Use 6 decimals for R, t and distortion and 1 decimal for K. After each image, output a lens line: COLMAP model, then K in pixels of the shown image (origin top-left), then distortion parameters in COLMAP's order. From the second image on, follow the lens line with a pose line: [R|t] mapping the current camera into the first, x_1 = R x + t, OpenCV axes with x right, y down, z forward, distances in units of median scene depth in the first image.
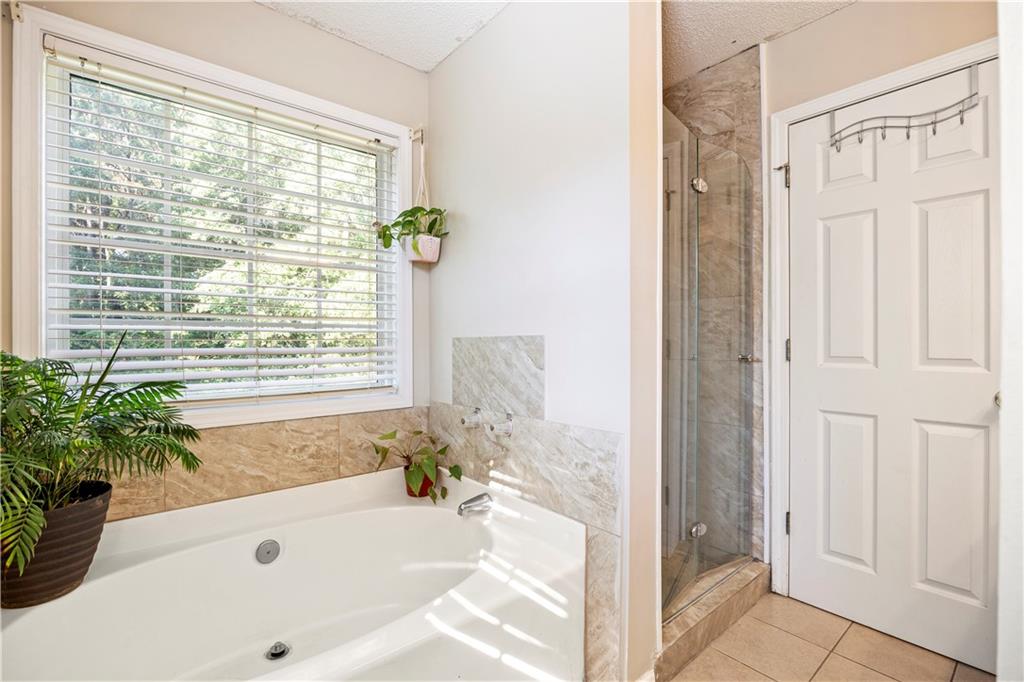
lens RADIAL K [[464.9, 0, 512.0], [0, 464.9, 341.0], [0, 0, 1]] dist [-0.001680, -0.000448]
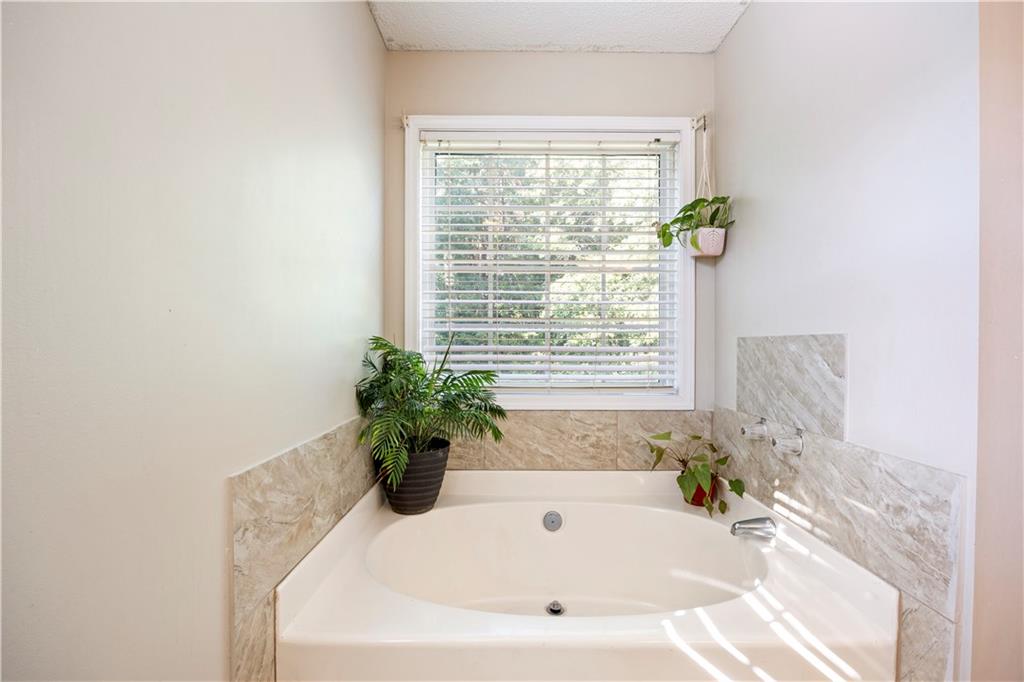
lens RADIAL K [[465.8, 0, 512.8], [0, 465.8, 343.1], [0, 0, 1]] dist [-0.000053, 0.000653]
pose [[0.772471, 0.006786, -0.635014, 0.127458], [-0.005037, 0.999977, 0.004559, 0.002347], [0.635031, -0.000324, 0.772487, 0.032563]]
